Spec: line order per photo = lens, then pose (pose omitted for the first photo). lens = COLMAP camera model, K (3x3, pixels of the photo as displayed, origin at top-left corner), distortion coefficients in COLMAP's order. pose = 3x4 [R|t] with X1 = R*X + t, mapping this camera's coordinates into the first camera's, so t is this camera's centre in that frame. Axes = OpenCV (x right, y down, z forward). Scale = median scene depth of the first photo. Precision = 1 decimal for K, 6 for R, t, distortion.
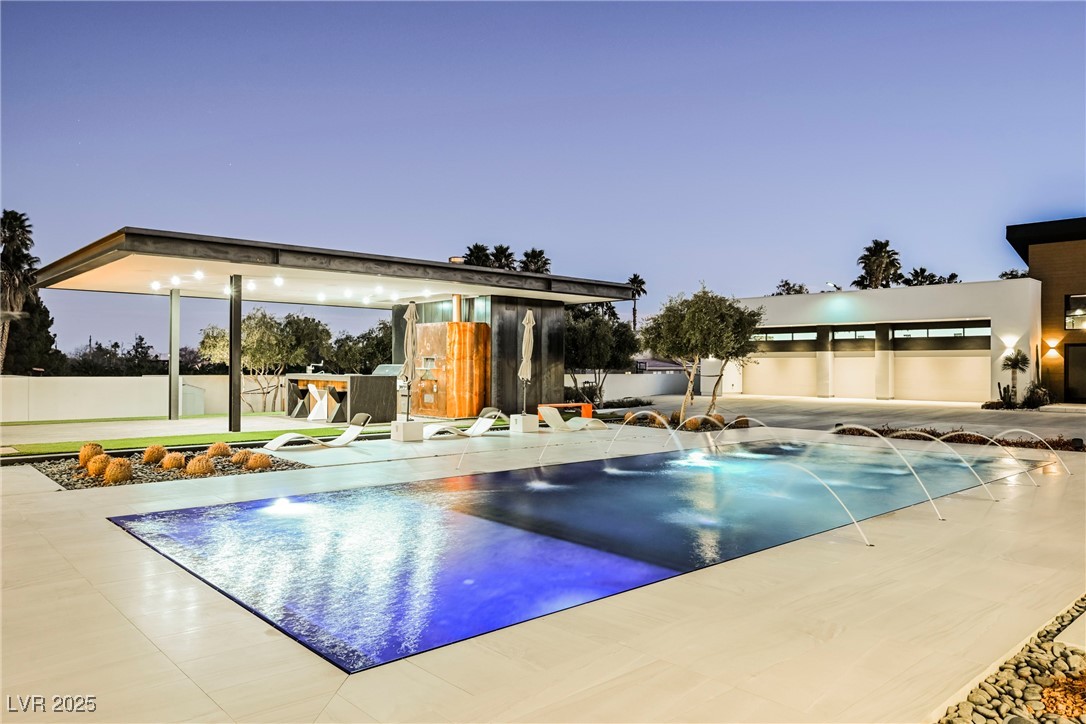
lens RADIAL K [[761.2, 0, 543.3], [0, 761.2, 362.4], [0, 0, 1]] dist [0.009017, 0.000993]
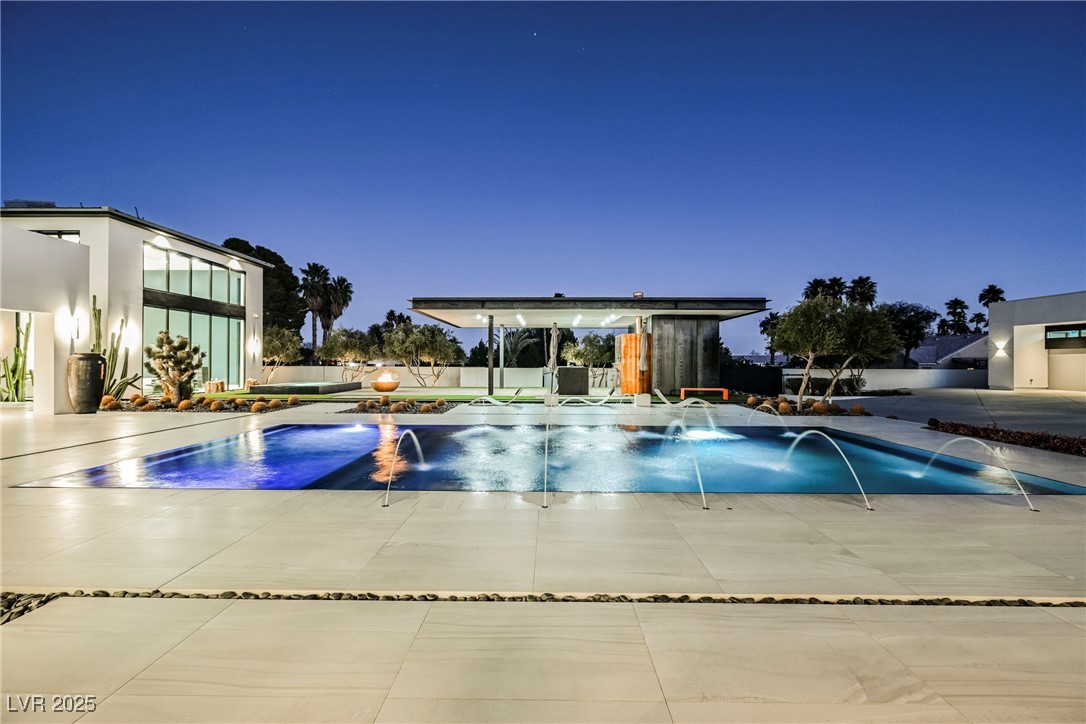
lens RADIAL K [[431.6, 0, 545.9], [0, 431.6, 359.6], [0, 0, 1]] dist [-0.000960, 0.000186]
pose [[0.732702, -0.008664, -0.680494, 0.358306], [0.004098, 0.999957, -0.008319, 0.007255], [0.680537, 0.003307, 0.732706, 0.221967]]
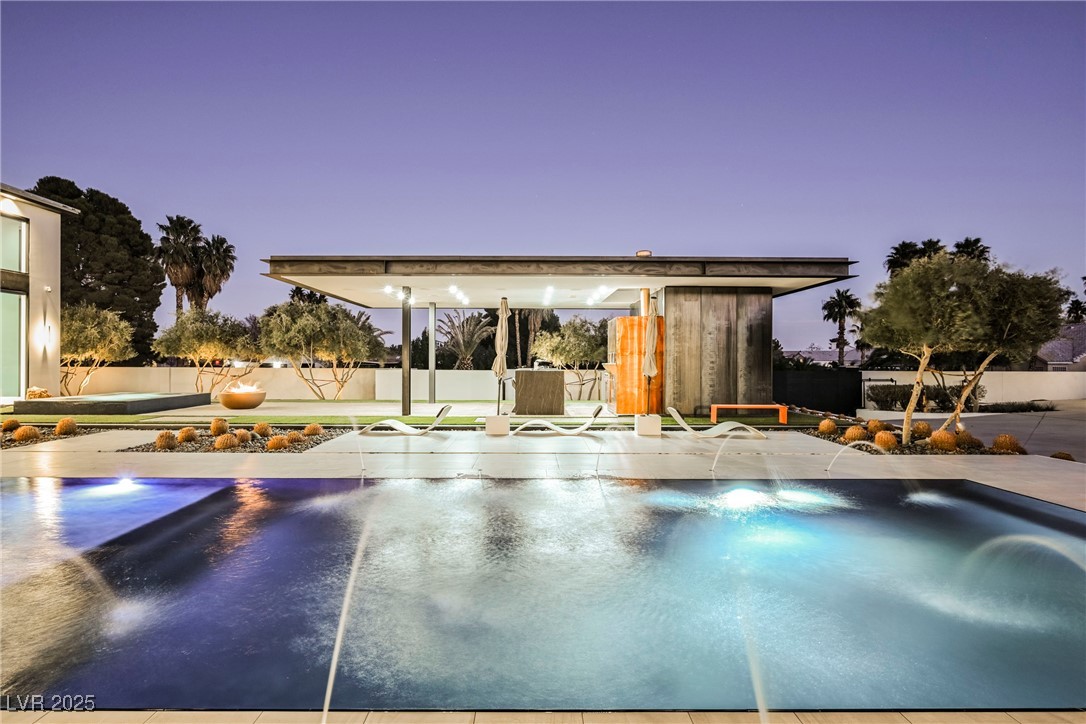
lens RADIAL K [[598.9, 0, 534.6], [0, 598.9, 359.7], [0, 0, 1]] dist [-0.001723, -0.000547]
pose [[0.743804, -0.004643, -0.668381, 0.304454], [0.003871, 0.999989, -0.002639, 0.004240], [0.668386, -0.000625, 0.743814, 0.334263]]
